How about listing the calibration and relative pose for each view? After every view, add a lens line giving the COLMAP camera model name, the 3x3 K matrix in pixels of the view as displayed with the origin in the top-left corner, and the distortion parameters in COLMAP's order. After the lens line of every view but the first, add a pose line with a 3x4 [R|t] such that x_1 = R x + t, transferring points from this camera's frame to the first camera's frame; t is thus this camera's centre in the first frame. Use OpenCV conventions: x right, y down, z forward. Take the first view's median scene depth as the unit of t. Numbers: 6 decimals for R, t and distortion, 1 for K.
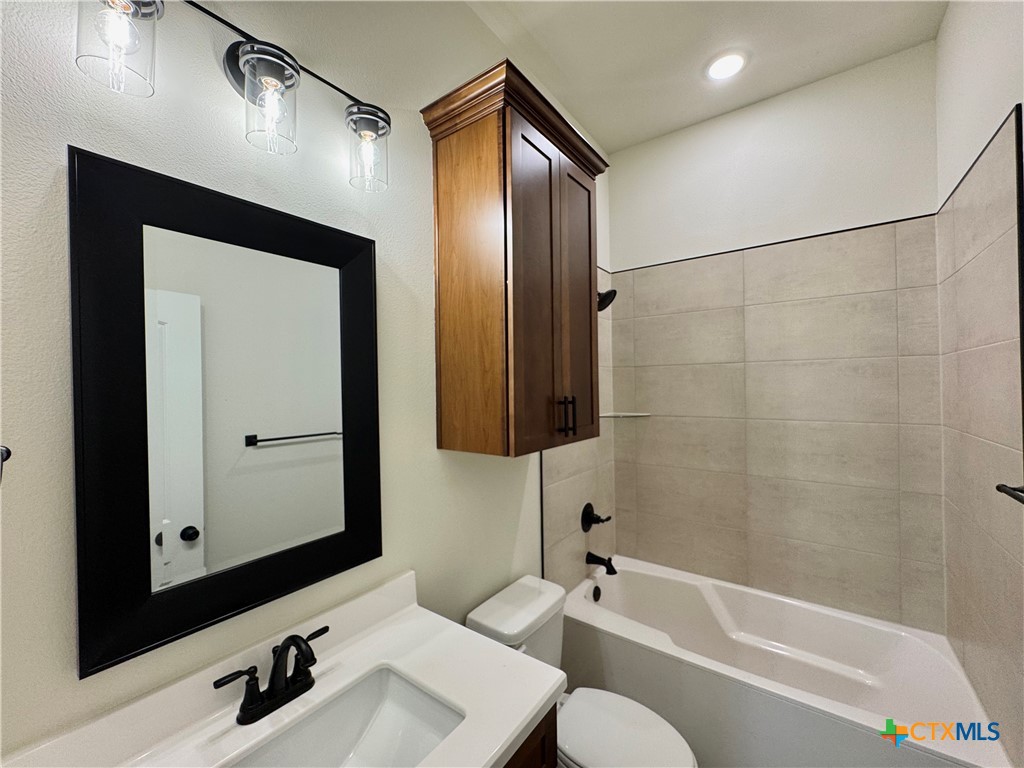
lens RADIAL K [[408.9, 0, 512.0], [0, 408.9, 384.0], [0, 0, 1]] dist [-0.004364, 0.001845]
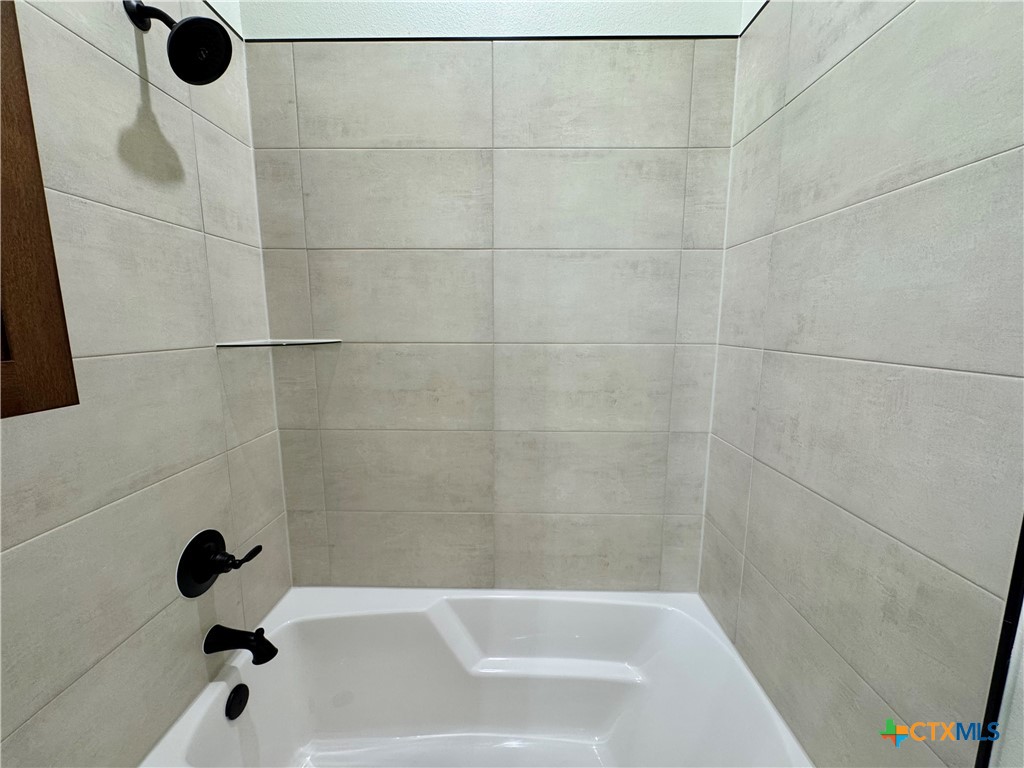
lens RADIAL K [[408.9, 0, 512.0], [0, 408.9, 384.0], [0, 0, 1]] dist [-0.004364, 0.001845]
pose [[0.805767, -0.071786, 0.587866, 0.226694], [-0.016737, 0.989470, 0.143767, 0.057336], [-0.591997, -0.125682, 0.796080, 0.483577]]
